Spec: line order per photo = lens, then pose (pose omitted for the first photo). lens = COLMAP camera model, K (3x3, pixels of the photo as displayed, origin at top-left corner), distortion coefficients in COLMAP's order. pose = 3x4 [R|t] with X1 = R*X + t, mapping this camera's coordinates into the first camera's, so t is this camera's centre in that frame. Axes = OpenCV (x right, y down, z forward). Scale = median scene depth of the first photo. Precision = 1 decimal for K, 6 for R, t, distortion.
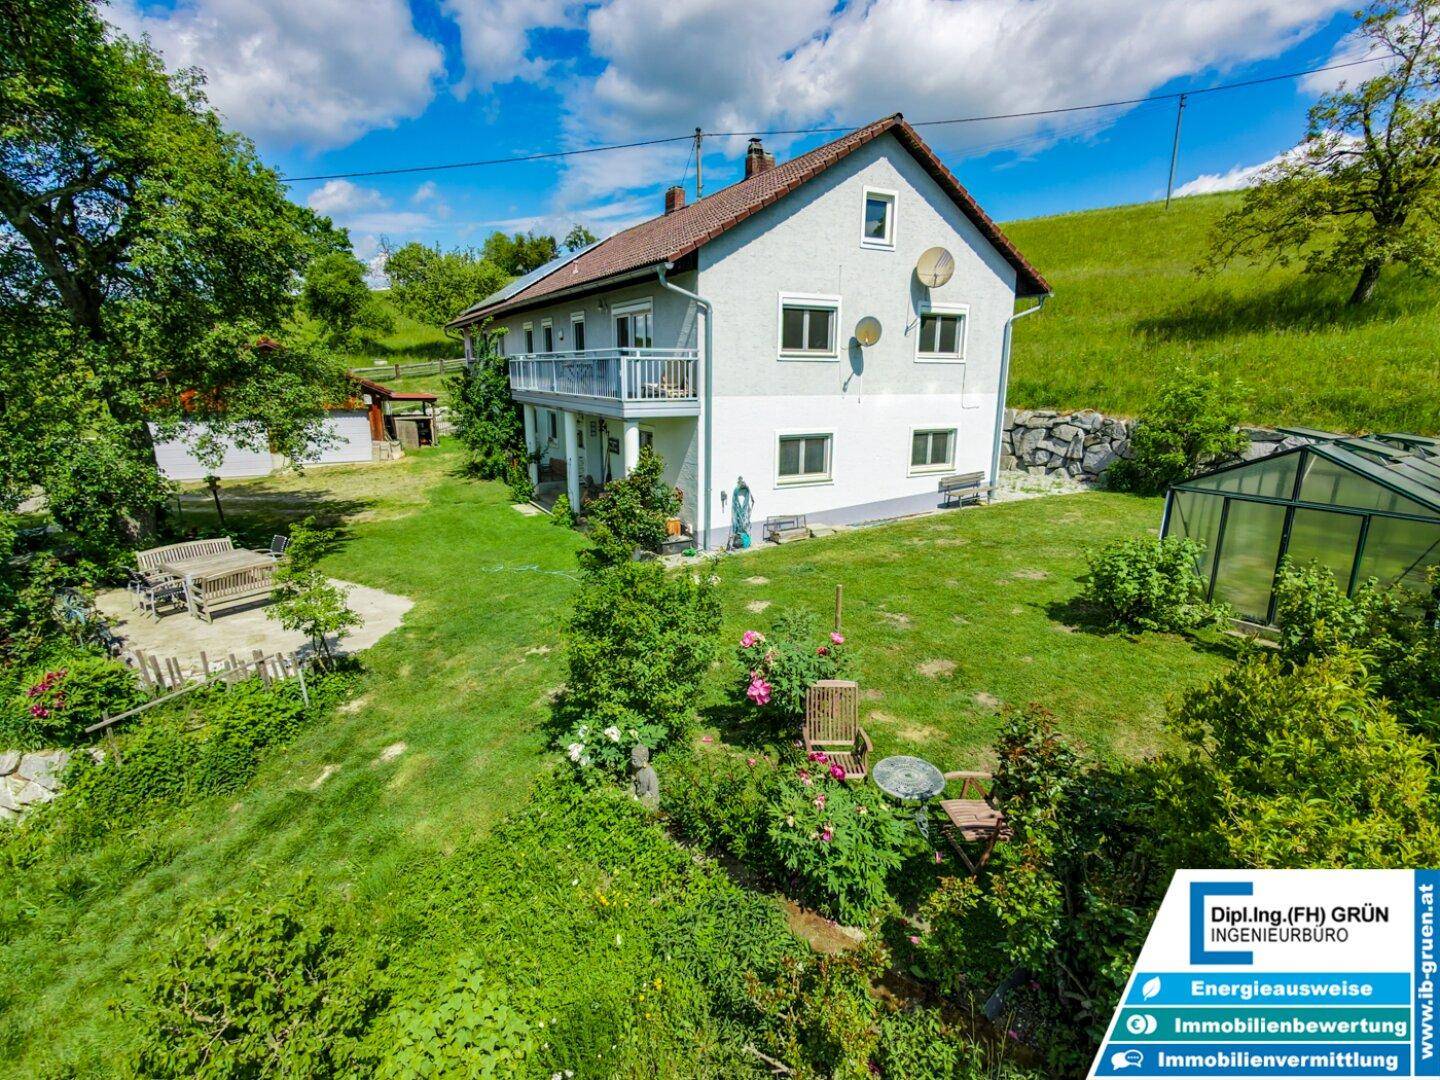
lens RADIAL K [[693.6, 0, 717.0], [0, 693.6, 541.7], [0, 0, 1]] dist [0.002281, 0.000705]
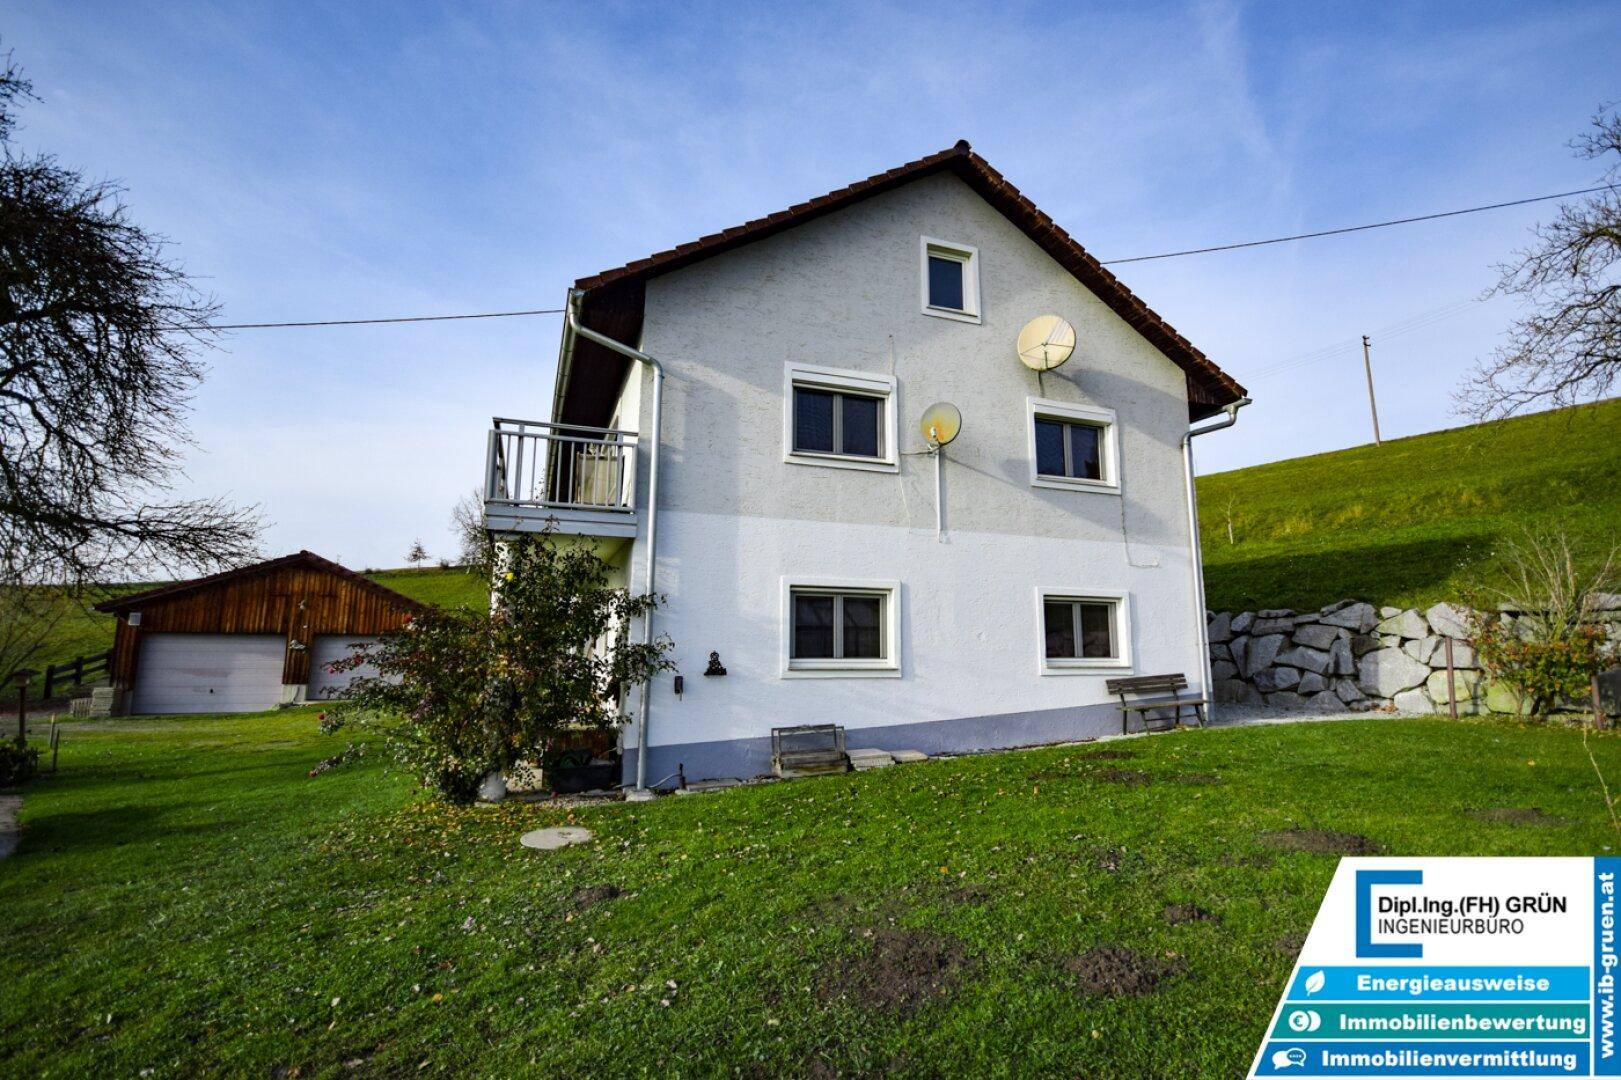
lens RADIAL K [[719.9, 0, 810.5], [0, 719.9, 540.0], [0, 0, 1]] dist [0.000772, -0.000224]
pose [[0.991096, -0.015185, -0.132281, 0.175650], [-0.035857, 0.926333, -0.374996, 0.034679], [0.128230, 0.376400, 0.917540, 0.405800]]
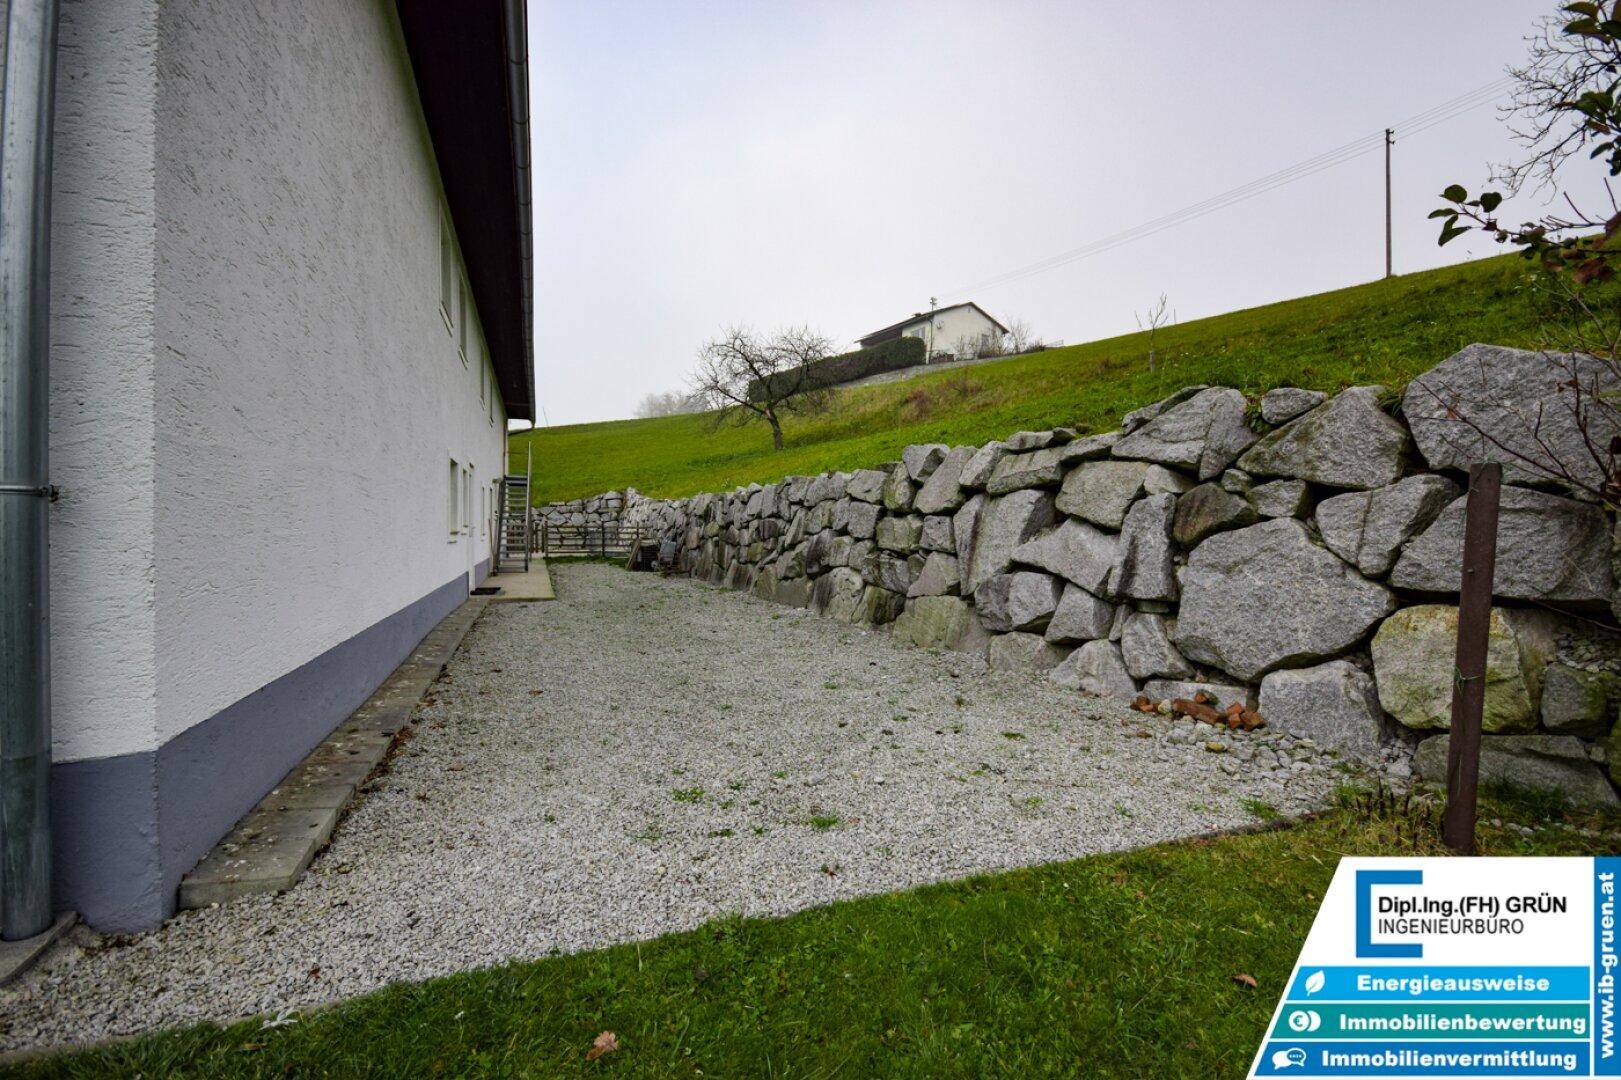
lens RADIAL K [[719.9, 0, 810.5], [0, 719.9, 540.0], [0, 0, 1]] dist [0.000772, -0.000224]
pose [[0.993396, 0.007076, -0.114521, 0.585999], [-0.032451, 0.974672, -0.221272, -0.114442], [0.110054, 0.223527, 0.968465, 1.026267]]
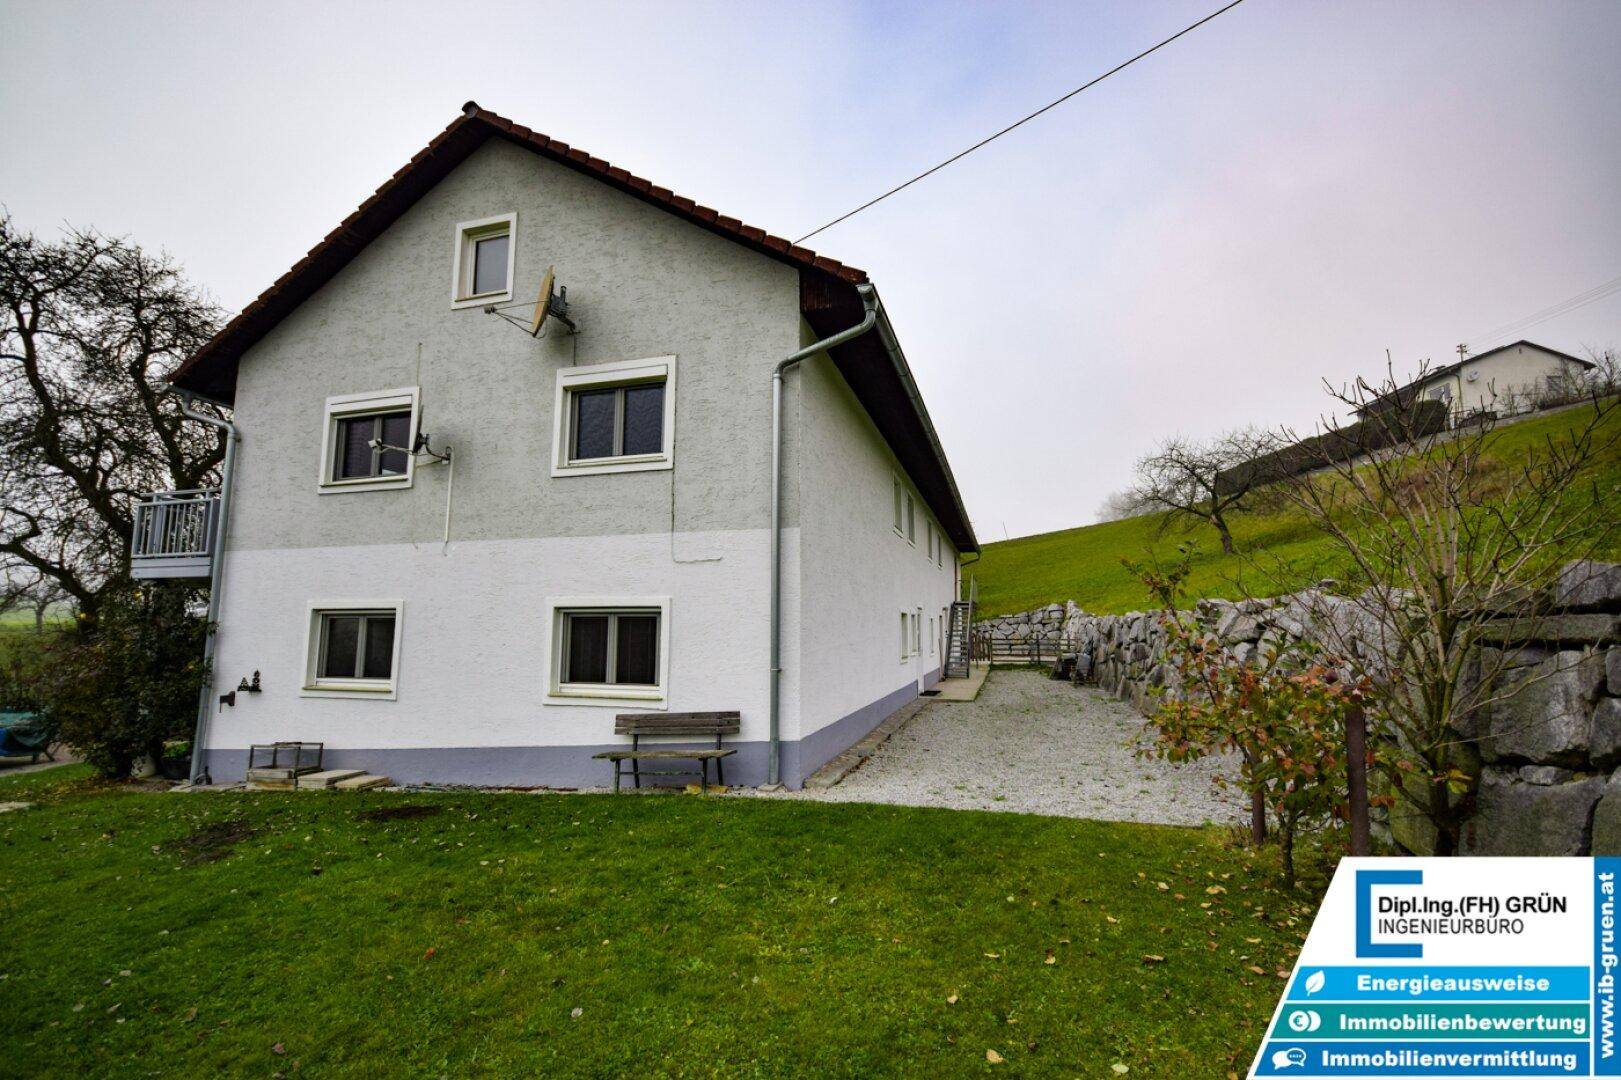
lens RADIAL K [[686.2, 0, 806.7], [0, 686.2, 549.9], [0, 0, 1]] dist [-0.001113, -0.000190]
pose [[0.725807, -0.082300, -0.682958, 0.775964], [-0.160654, 0.945083, -0.284621, -0.093380], [0.668876, 0.316299, 0.672726, 0.807925]]
